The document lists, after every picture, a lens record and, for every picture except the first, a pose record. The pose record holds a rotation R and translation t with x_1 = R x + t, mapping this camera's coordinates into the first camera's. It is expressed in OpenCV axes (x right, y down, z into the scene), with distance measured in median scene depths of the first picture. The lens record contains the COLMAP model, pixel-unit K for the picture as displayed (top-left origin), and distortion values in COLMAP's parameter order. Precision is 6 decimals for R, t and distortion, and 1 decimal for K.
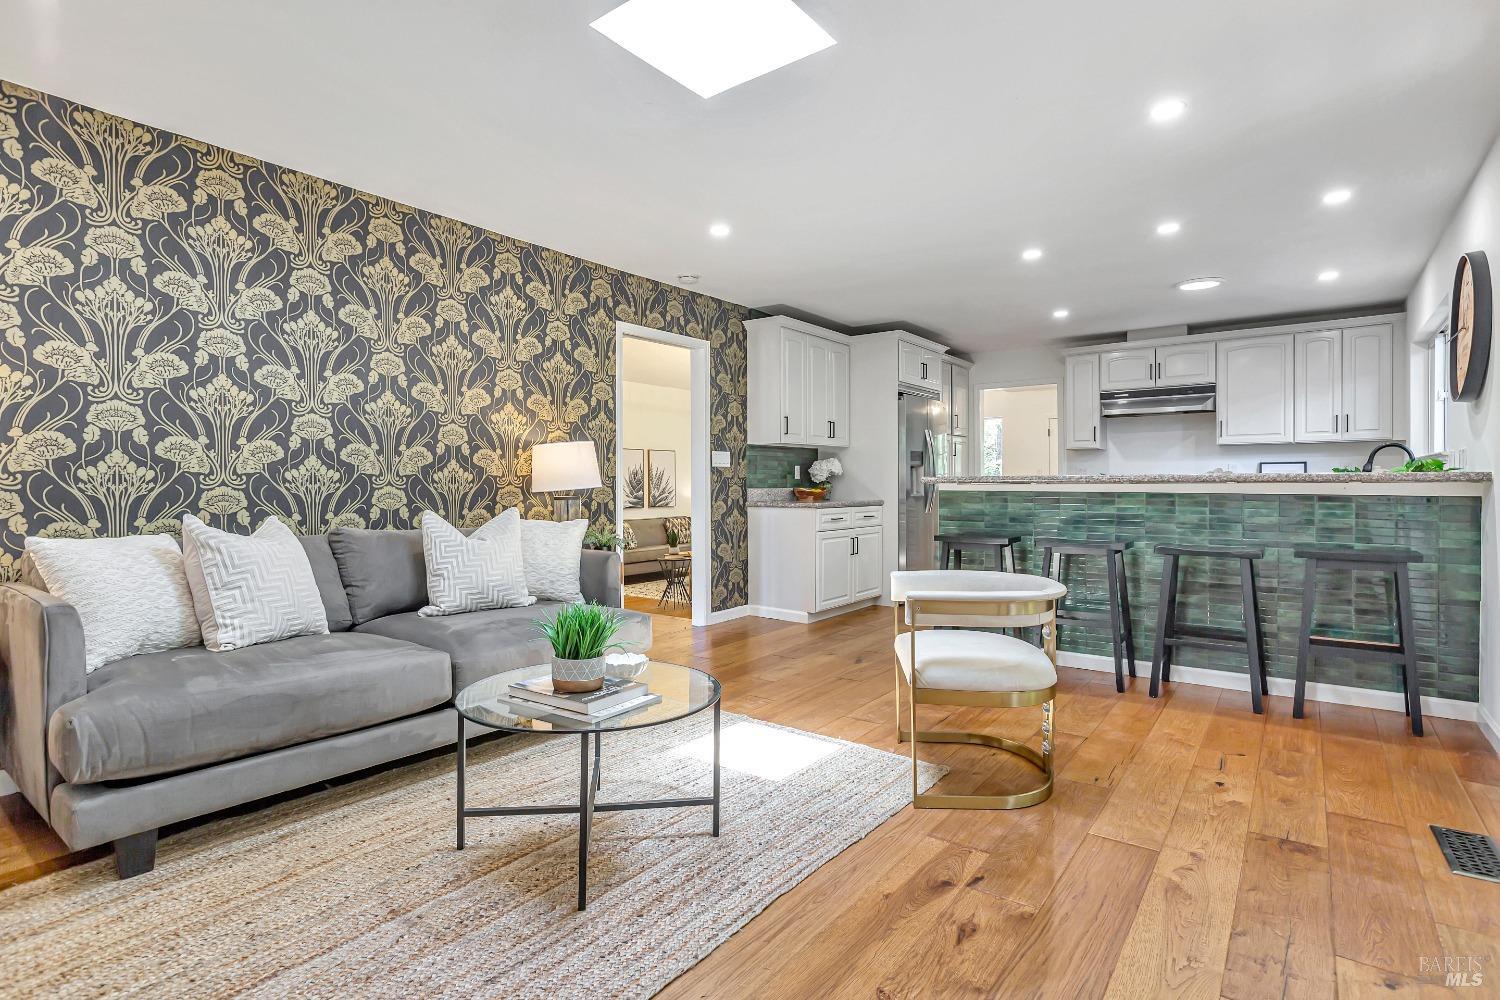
lens RADIAL K [[755.7, 0, 737.4], [0, 755.7, 487.6], [0, 0, 1]] dist [0.001824, 0.000430]
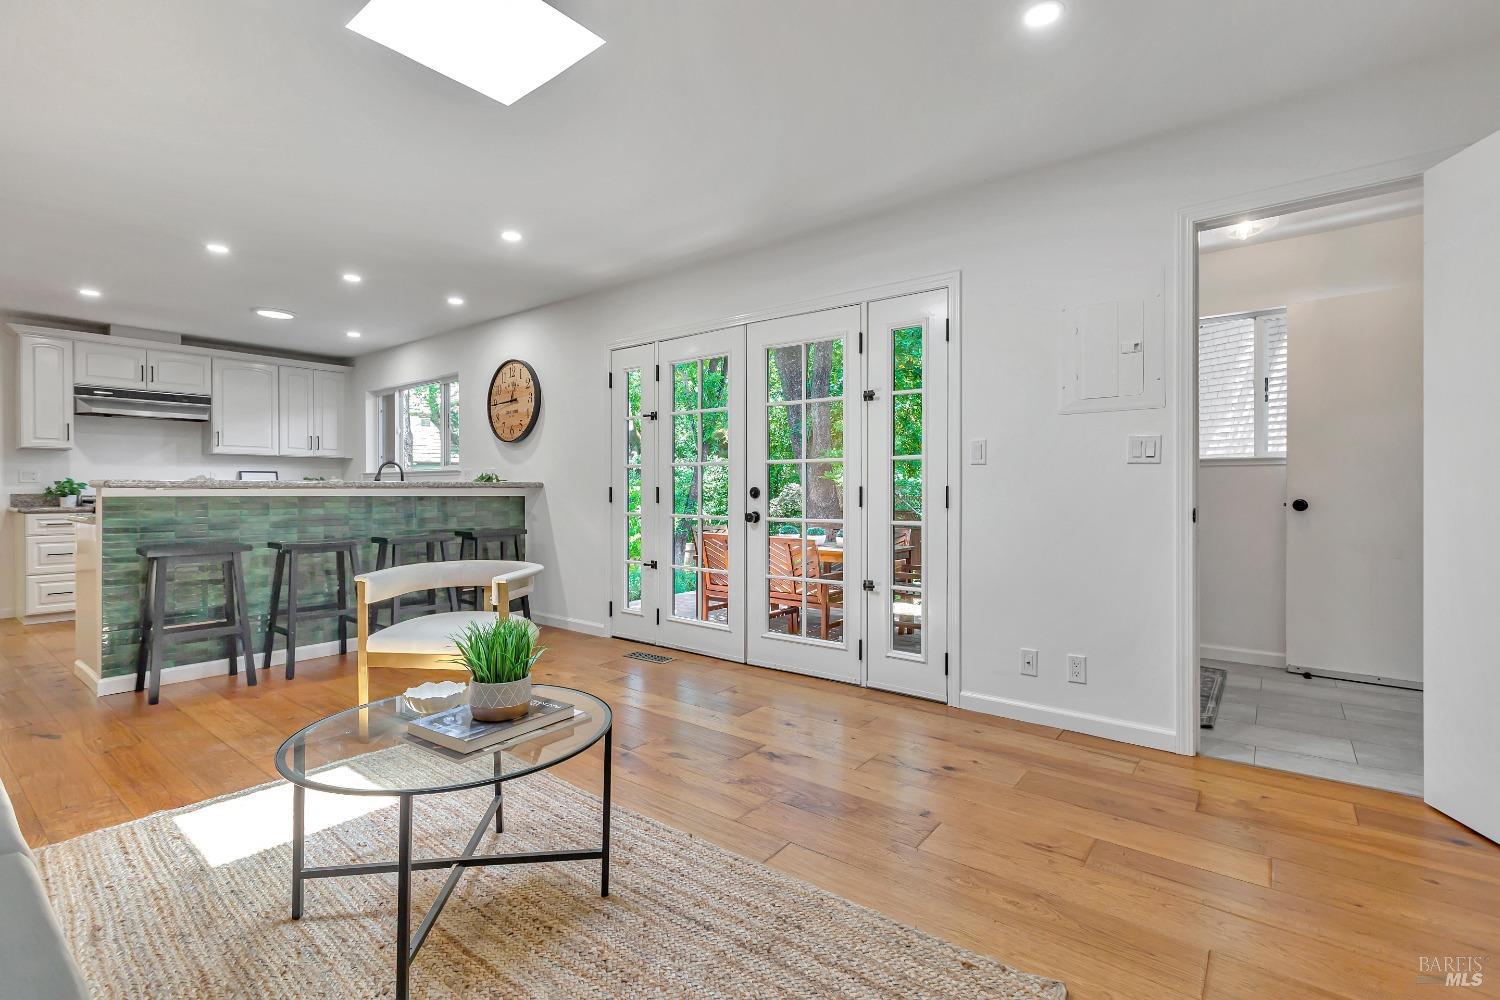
lens RADIAL K [[679.6, 0, 743.4], [0, 679.6, 492.7], [0, 0, 1]] dist [0.003560, -0.000065]
pose [[0.010376, -0.003225, 0.999941, -0.355436], [0.005305, 0.999981, 0.003170, 0.000561], [-0.999932, 0.005272, 0.010392, 0.248741]]
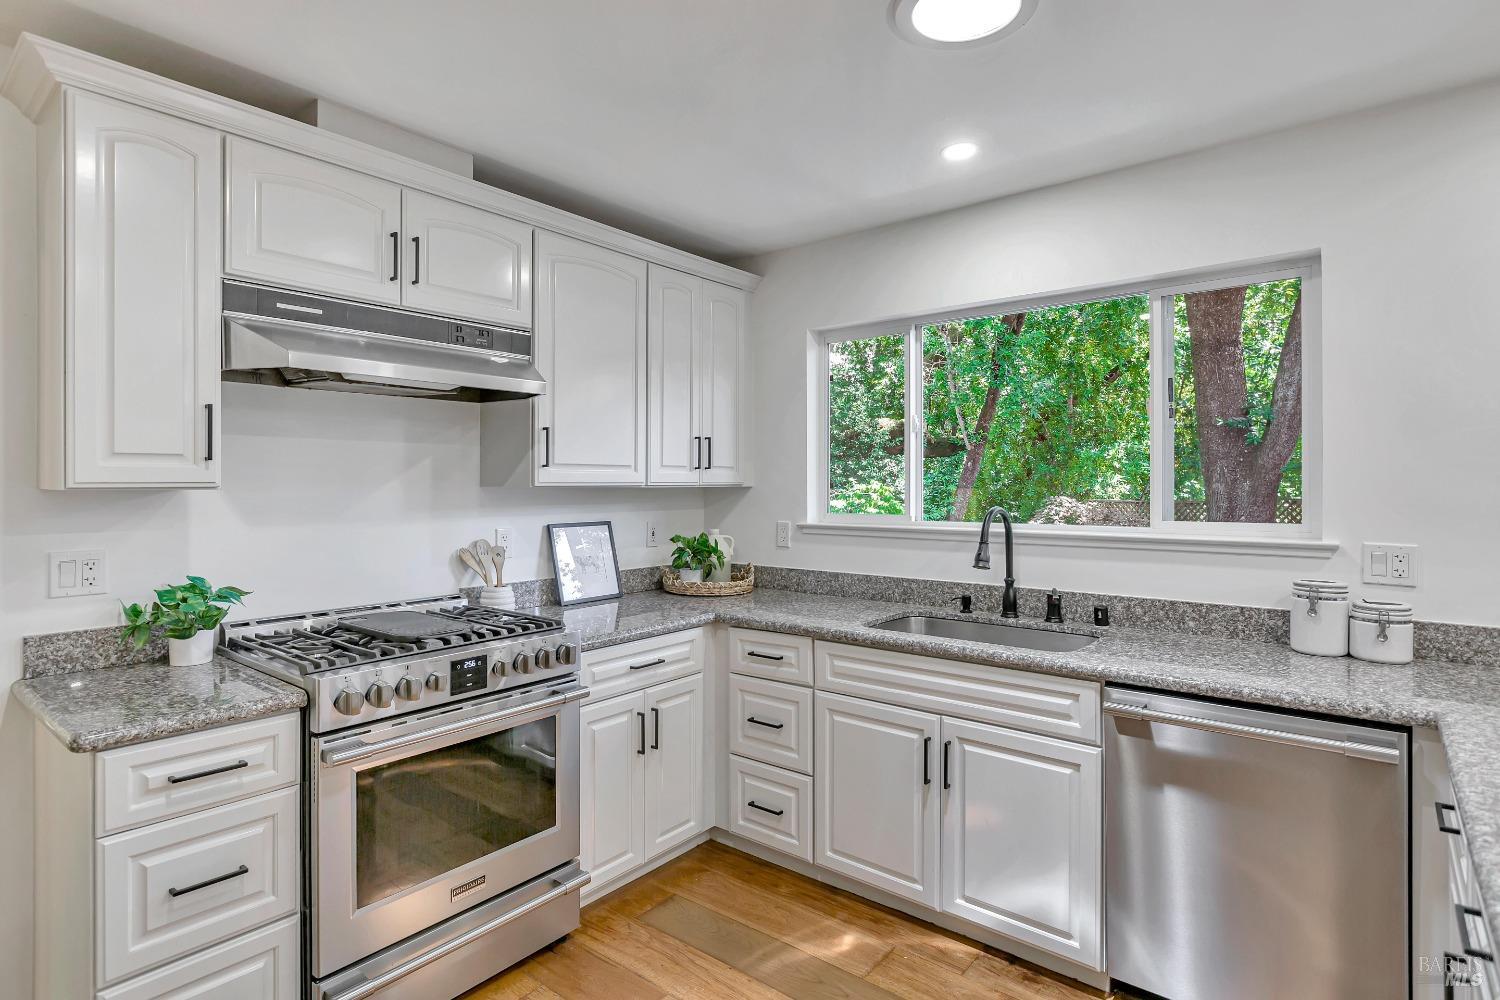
lens RADIAL K [[782.4, 0, 744.2], [0, 782.4, 491.2], [0, 0, 1]] dist [0.004313, 0.001660]
pose [[0.037052, -0.009182, 0.999271, 0.243051], [-0.000249, 0.999958, 0.009198, -0.062183], [-0.999313, -0.000590, 0.037048, 0.937367]]
